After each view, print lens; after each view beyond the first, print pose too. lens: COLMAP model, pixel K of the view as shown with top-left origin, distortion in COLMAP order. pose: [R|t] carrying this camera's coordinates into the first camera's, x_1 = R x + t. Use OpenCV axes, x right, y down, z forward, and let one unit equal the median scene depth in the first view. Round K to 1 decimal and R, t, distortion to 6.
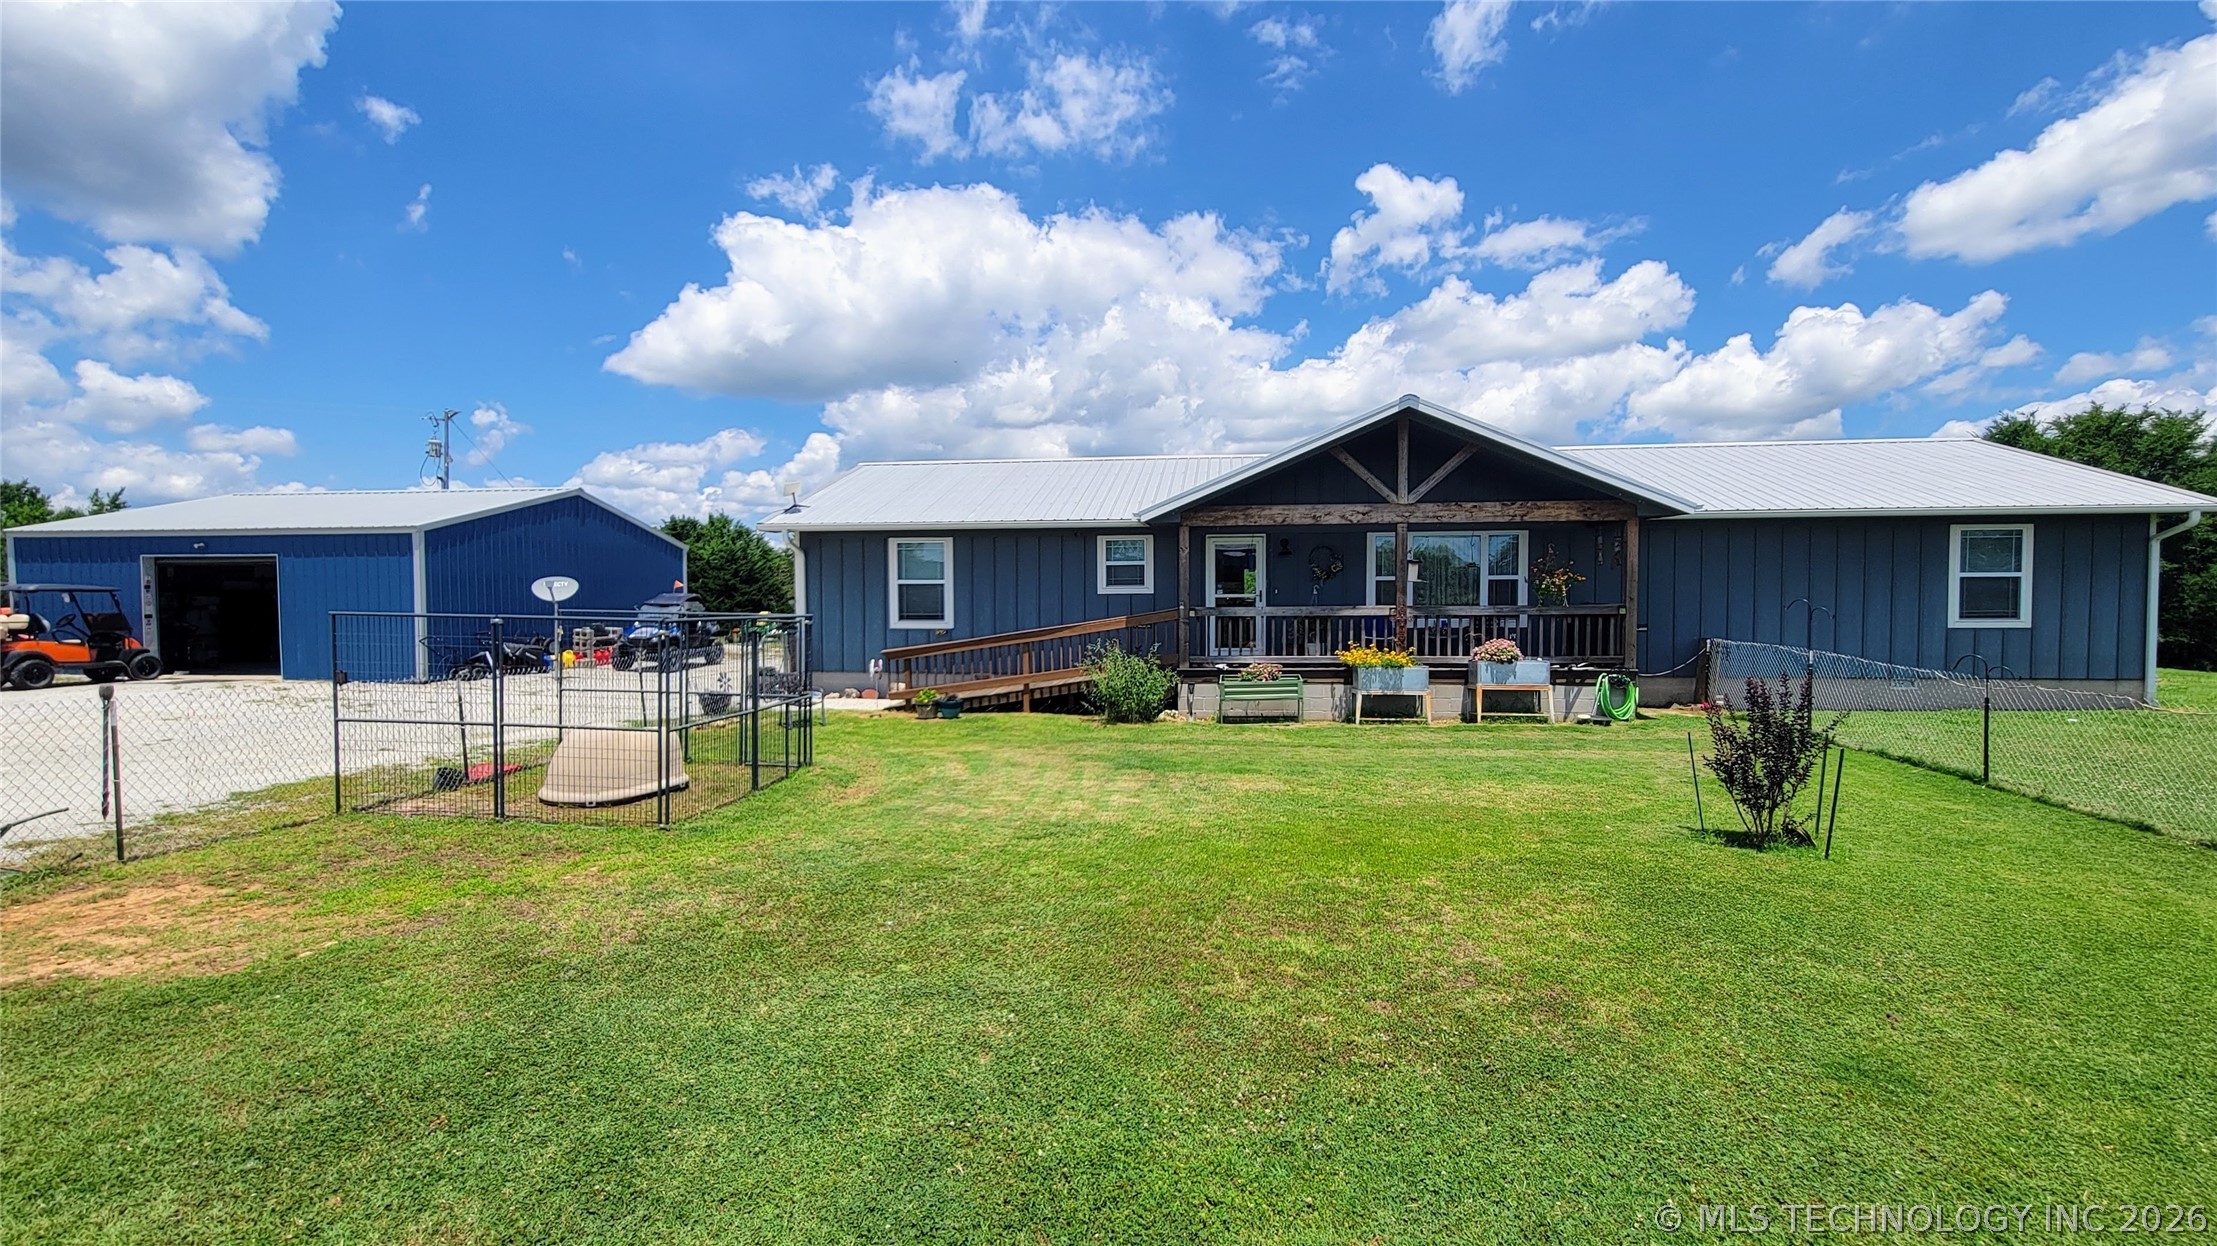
lens RADIAL K [[945.1, 0, 1108.5], [0, 945.1, 623.0], [0, 0, 1]] dist [-0.003886, -0.000062]
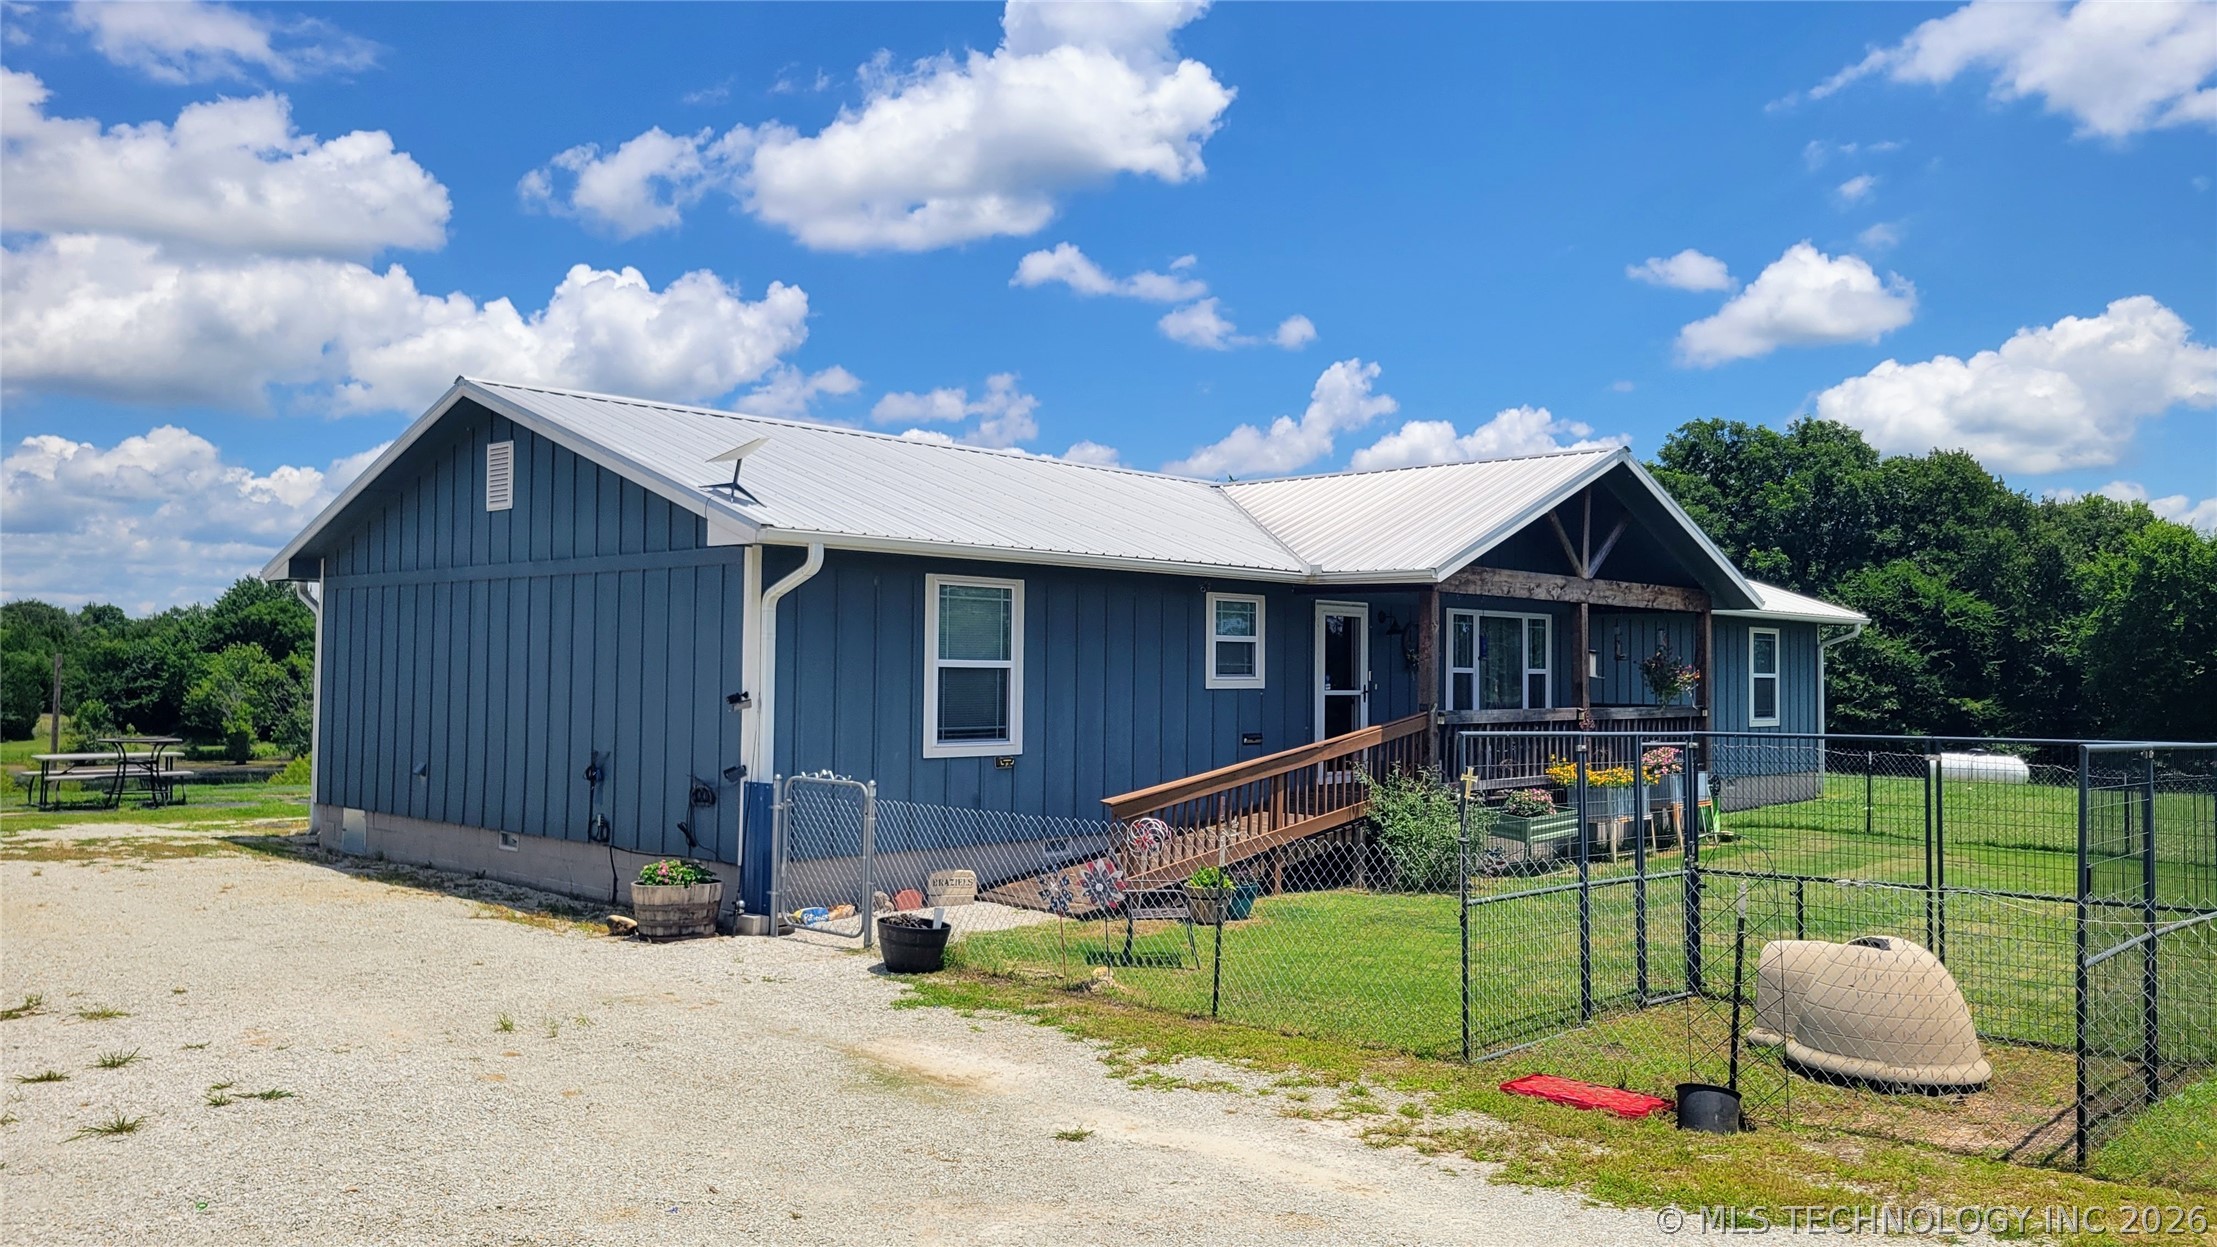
lens RADIAL K [[1705.1, 0, 1078.3], [0, 1705.1, 633.0], [0, 0, 1]] dist [-0.000786, -0.002494]
pose [[0.592417, 0.030464, 0.805055, -0.892098], [0.016555, 0.998613, -0.049970, -0.013184], [-0.805461, 0.042931, 0.591091, 0.413359]]
